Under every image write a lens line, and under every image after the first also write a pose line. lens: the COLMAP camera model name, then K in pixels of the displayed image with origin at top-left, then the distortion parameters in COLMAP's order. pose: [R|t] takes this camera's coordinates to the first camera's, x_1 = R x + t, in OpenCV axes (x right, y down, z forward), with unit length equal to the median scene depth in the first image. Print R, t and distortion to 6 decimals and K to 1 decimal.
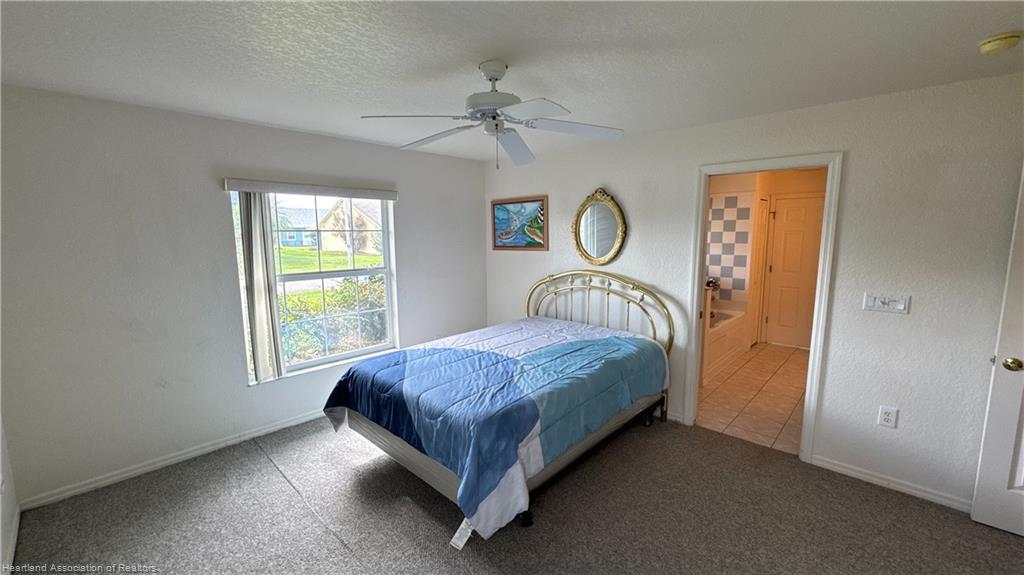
lens RADIAL K [[409.9, 0, 512.0], [0, 409.9, 287.5], [0, 0, 1]] dist [0.000104, -0.000003]
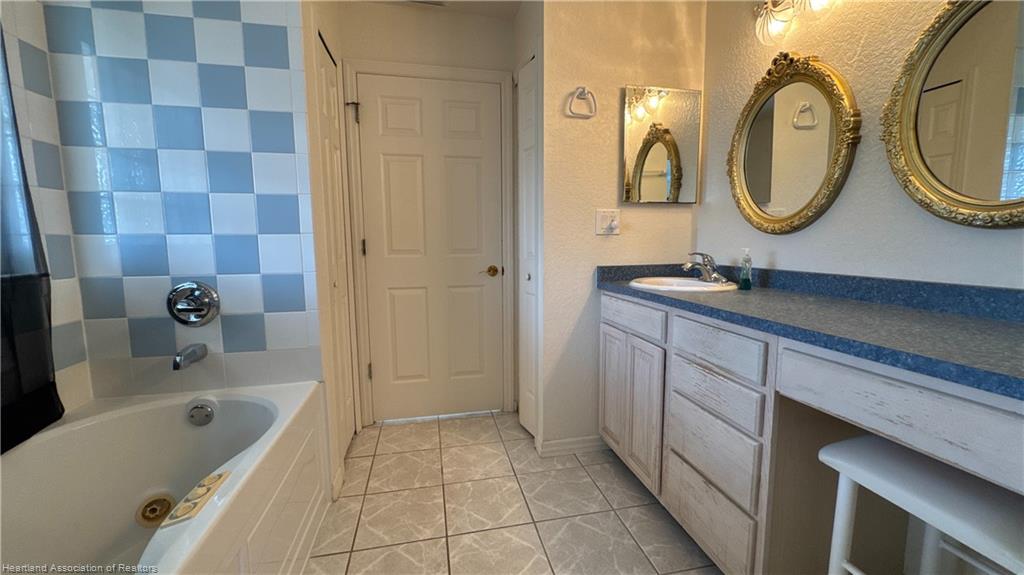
lens RADIAL K [[409.9, 0, 512.0], [0, 409.9, 287.5], [0, 0, 1]] dist [0.000104, -0.000003]
pose [[0.570189, -0.089070, 0.816671, 0.399273], [0.112802, 0.993178, 0.029563, -0.001924], [-0.813732, 0.075266, 0.576346, 0.683835]]
